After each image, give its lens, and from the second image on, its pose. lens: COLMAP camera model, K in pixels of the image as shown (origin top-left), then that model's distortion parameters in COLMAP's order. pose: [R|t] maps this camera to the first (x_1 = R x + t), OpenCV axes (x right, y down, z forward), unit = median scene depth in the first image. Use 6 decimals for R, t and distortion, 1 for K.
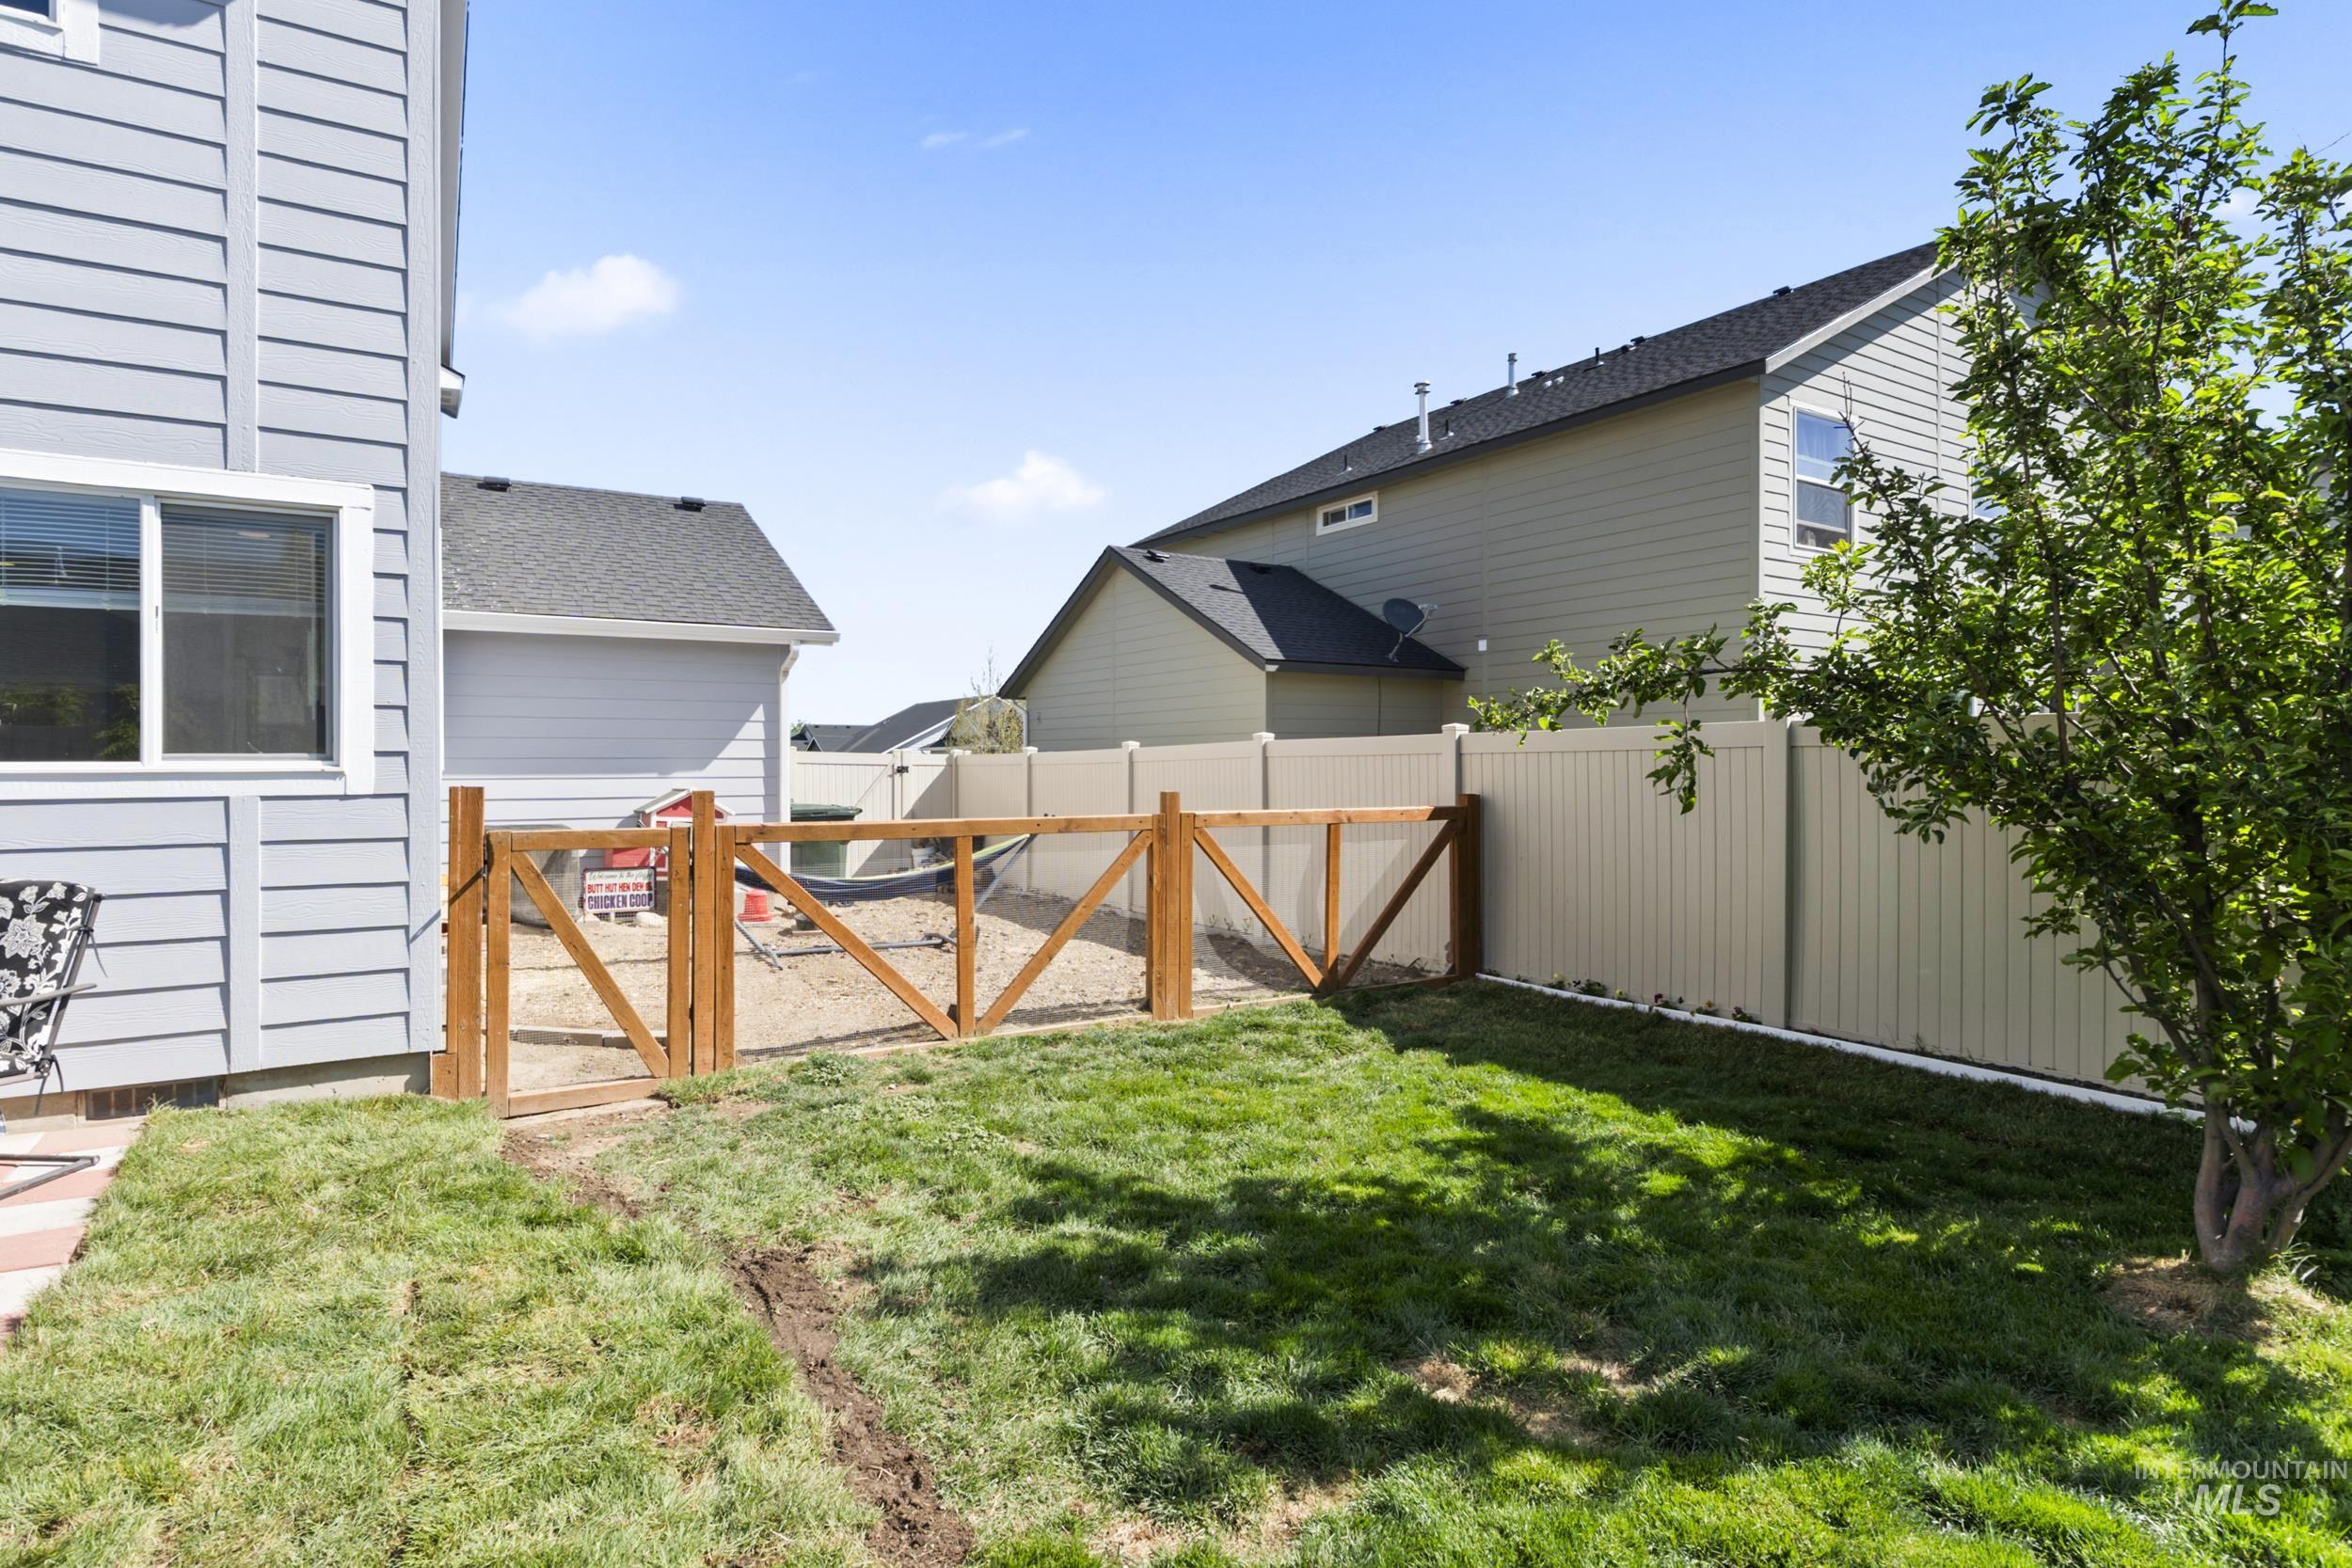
lens RADIAL K [[1214.6, 0, 1162.7], [0, 1214.6, 768.1], [0, 0, 1]] dist [-0.001034, -0.001154]
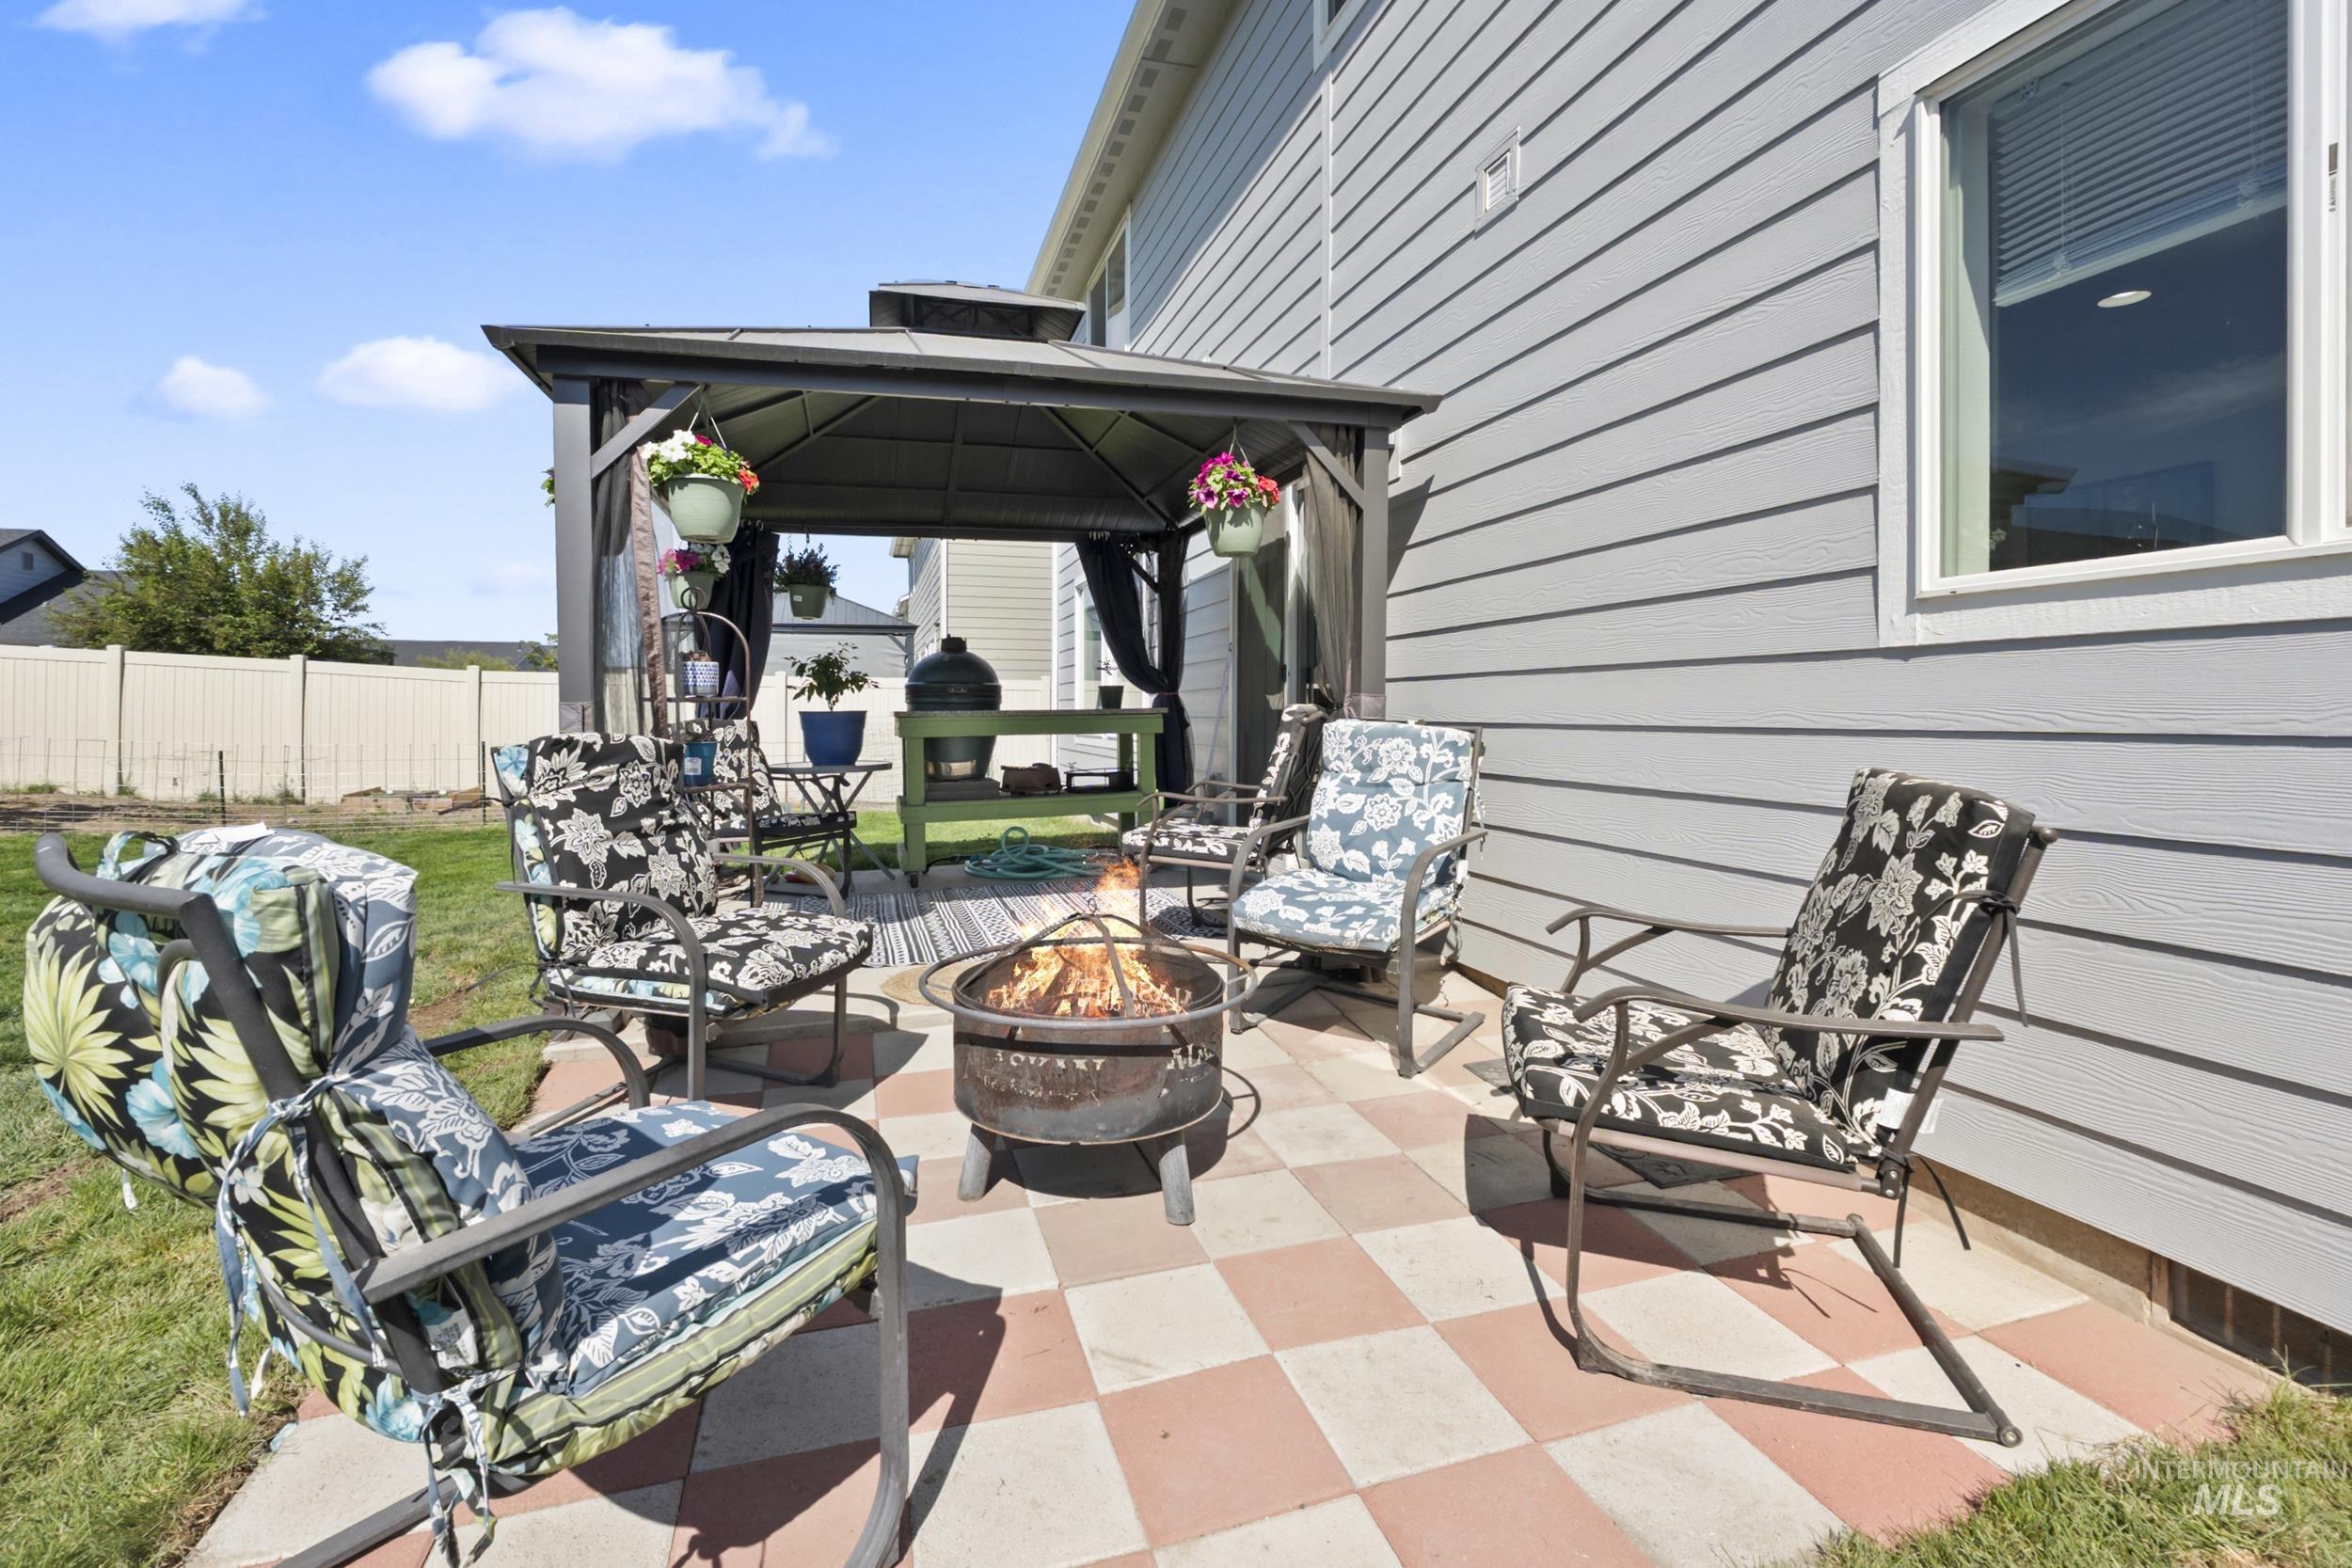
lens RADIAL K [[1058.3, 0, 1188.4], [0, 1058.3, 704.0], [0, 0, 1]] dist [-0.000500, -0.000061]
pose [[-0.252273, -0.002396, -0.967653, -0.360948], [-0.011442, 0.999934, 0.000507, 0.051960], [0.967589, 0.011200, -0.252283, 0.666875]]
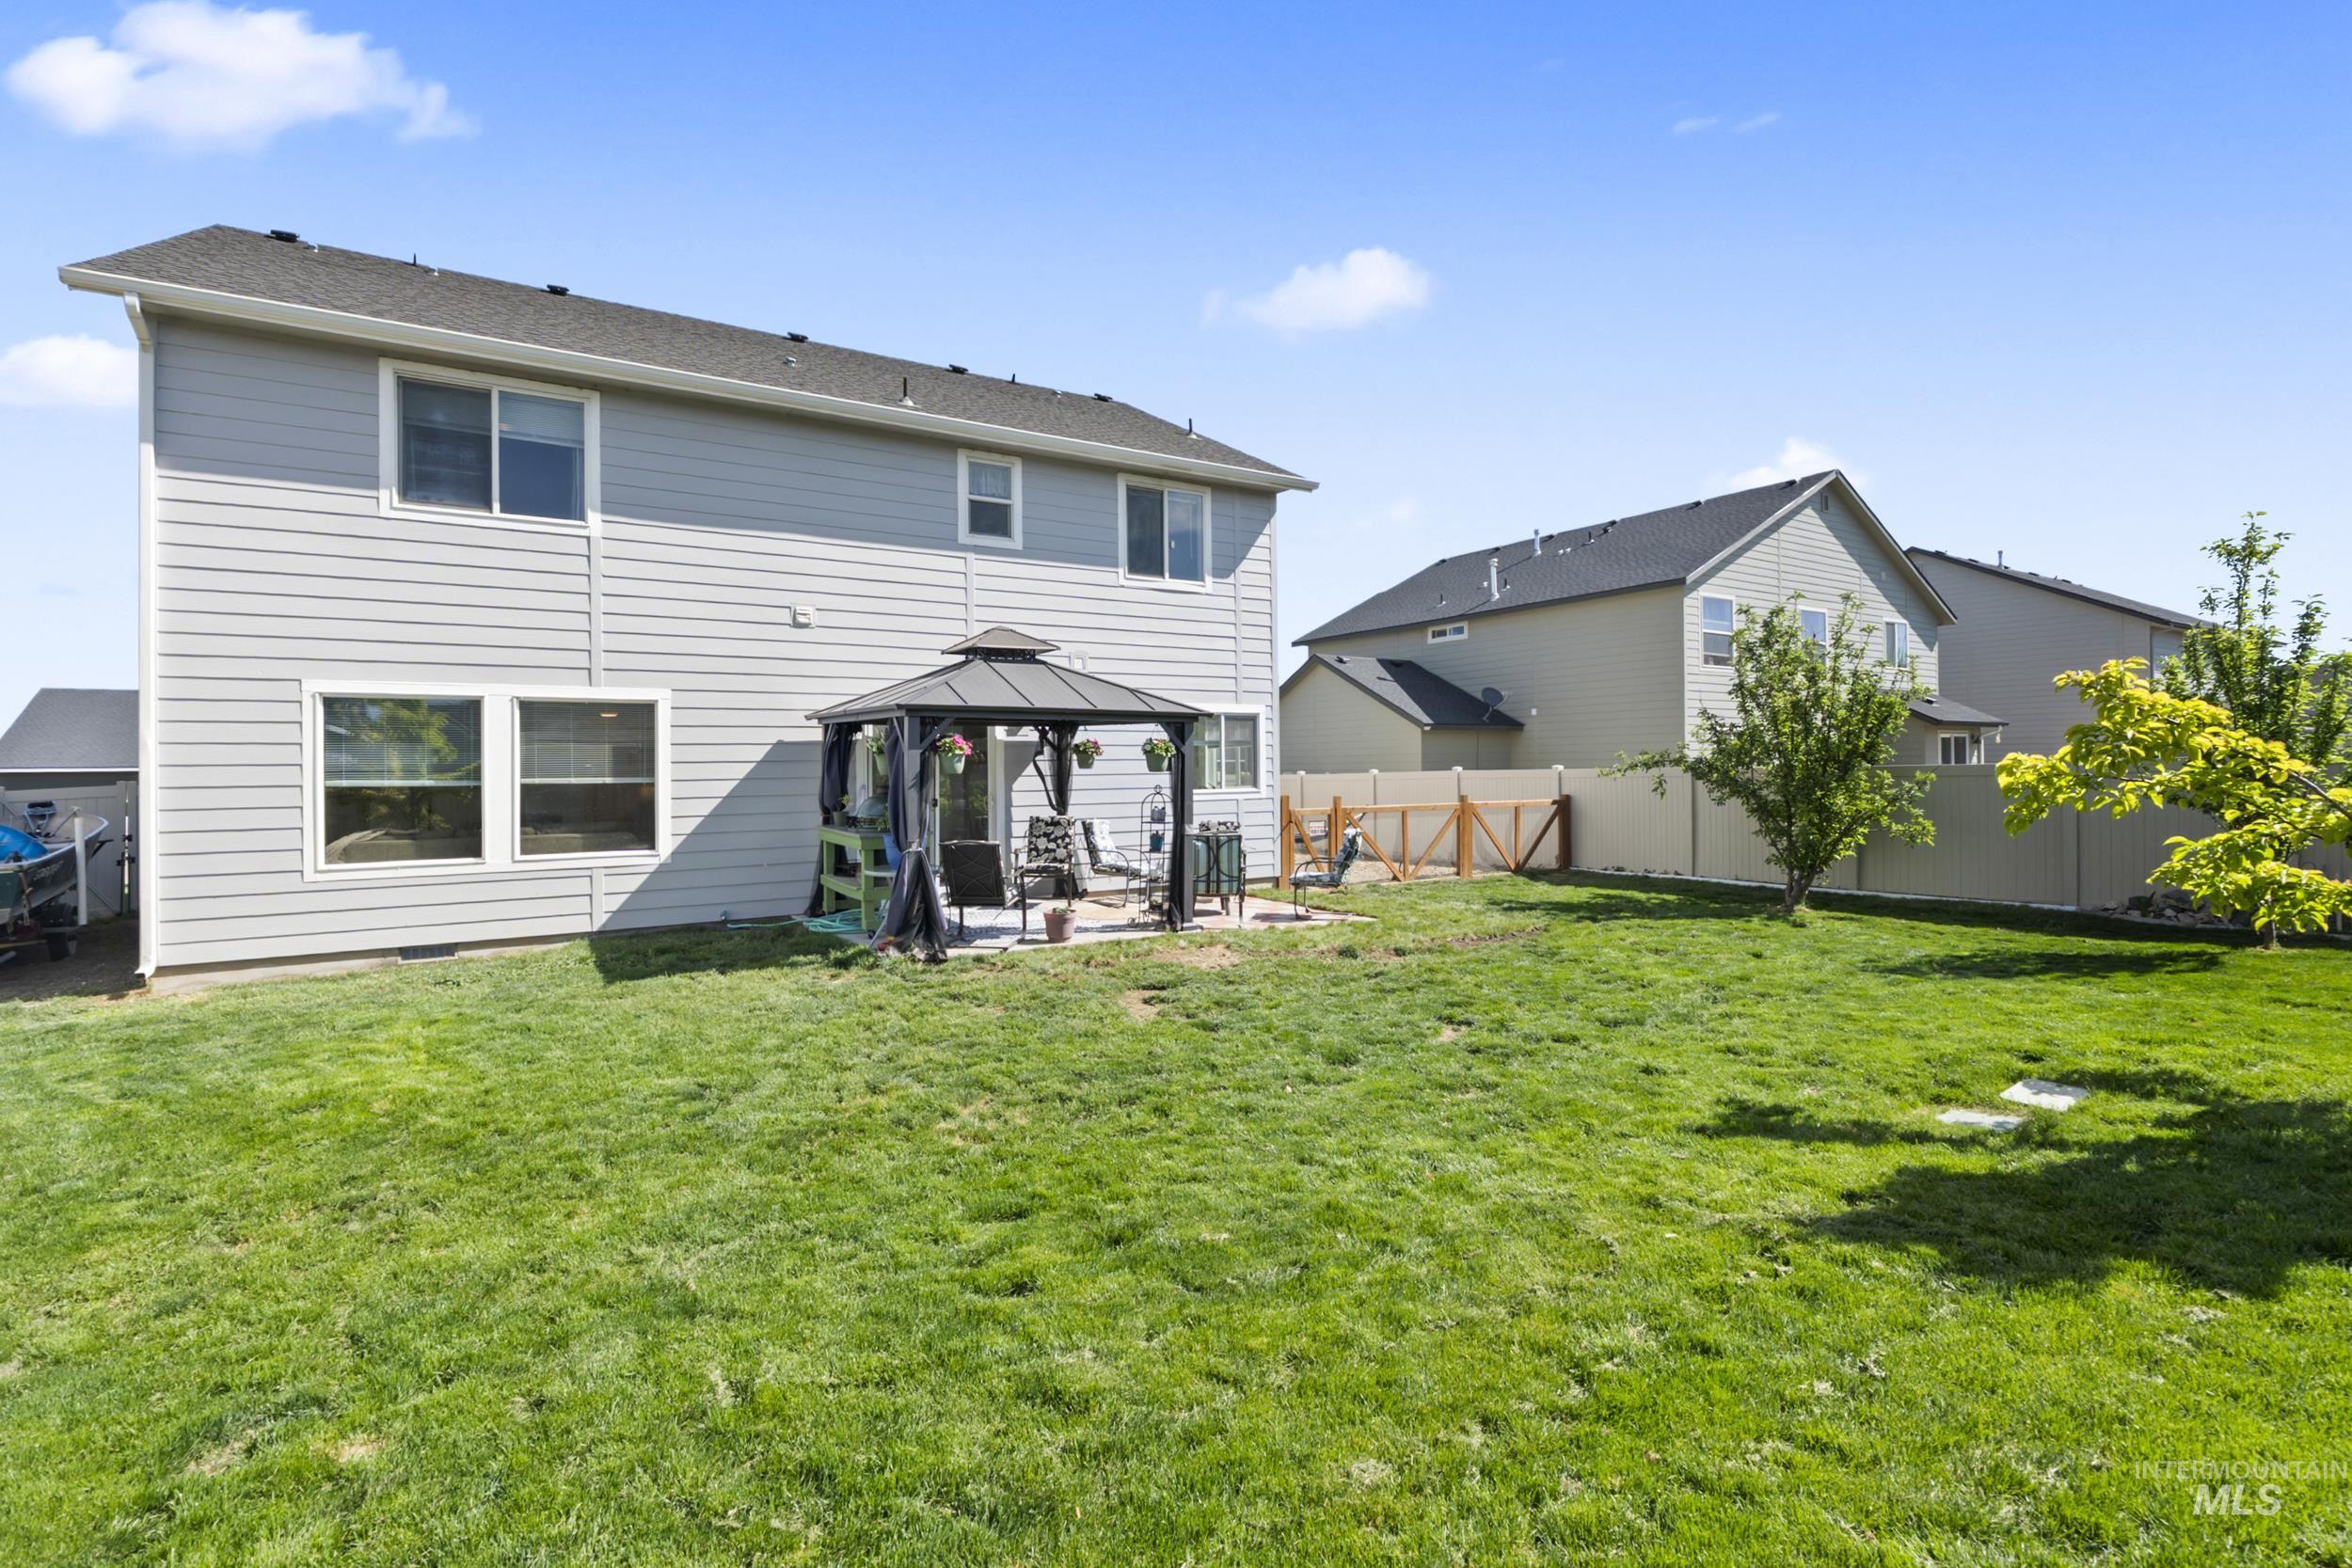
lens RADIAL K [[1057.4, 0, 1182.2], [0, 1057.4, 764.0], [0, 0, 1]] dist [-0.003828, -0.000272]
pose [[0.999955, -0.007986, 0.005041, -0.887963], [0.008029, 0.999931, -0.008527, -0.048147], [-0.004972, 0.008567, 0.999951, -1.886633]]
